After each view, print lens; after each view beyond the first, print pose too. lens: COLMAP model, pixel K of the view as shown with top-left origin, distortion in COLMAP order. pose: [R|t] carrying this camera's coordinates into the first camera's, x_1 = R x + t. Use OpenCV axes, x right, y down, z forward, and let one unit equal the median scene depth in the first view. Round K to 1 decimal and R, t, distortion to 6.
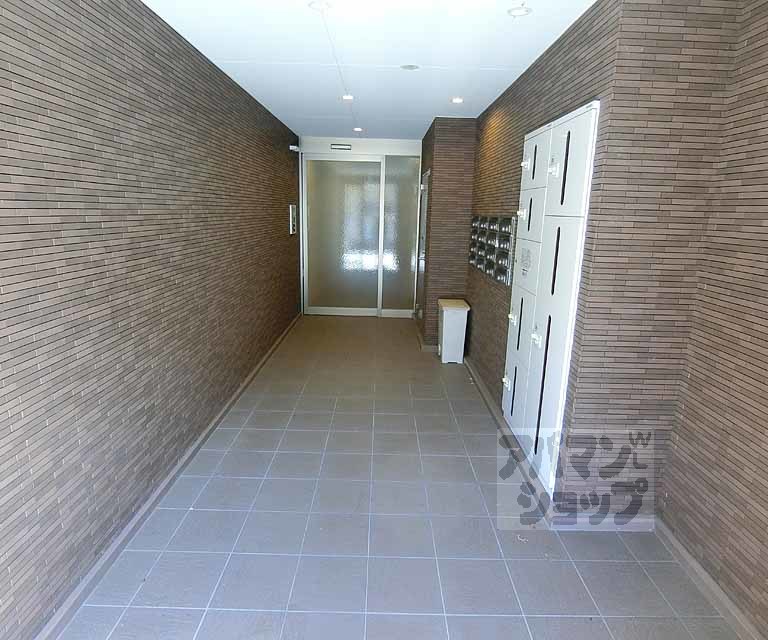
lens RADIAL K [[466.9, 0, 384.0], [0, 466.9, 320.0], [0, 0, 1]] dist [-0.012932, -0.003250]
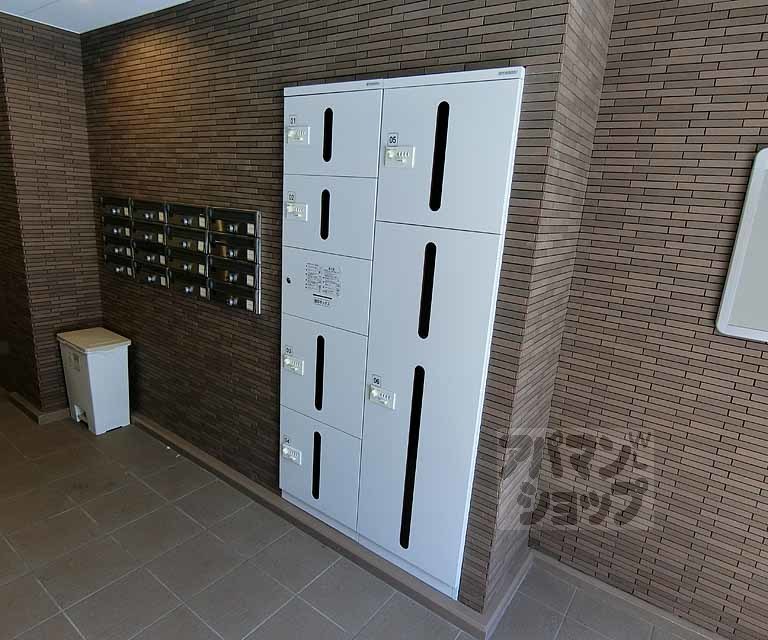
lens RADIAL K [[466.9, 0, 384.0], [0, 466.9, 320.0], [0, 0, 1]] dist [-0.012932, -0.003250]
pose [[0.580802, -0.188010, 0.792036, -0.140340], [0.130244, 0.981892, 0.137569, -0.114342], [-0.803558, 0.023258, 0.594772, 0.386798]]
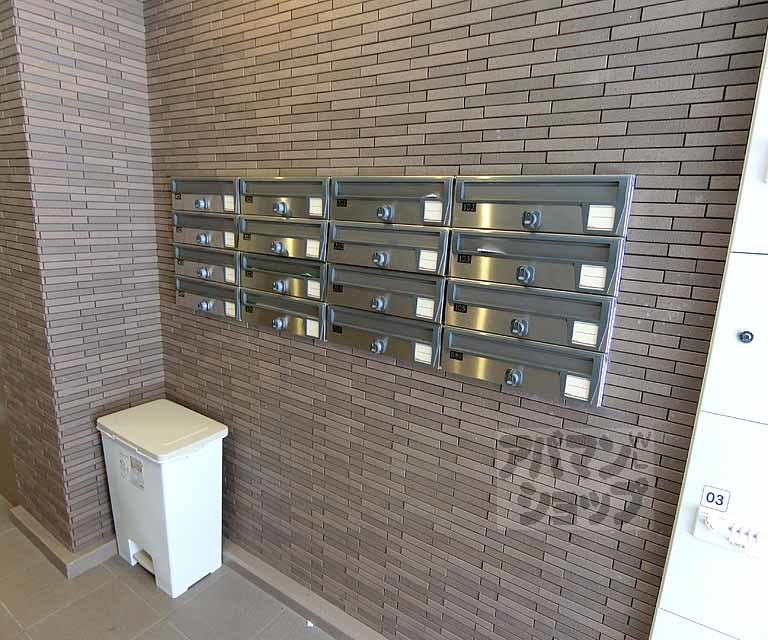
lens RADIAL K [[482.3, 0, 384.0], [0, 482.3, 320.0], [0, 0, 1]] dist [-0.009038, -0.005310]
pose [[0.565763, -0.182806, 0.804049, -0.048007], [0.158226, 0.981063, 0.111717, -0.157709], [-0.809245, 0.064017, 0.583973, 0.782439]]
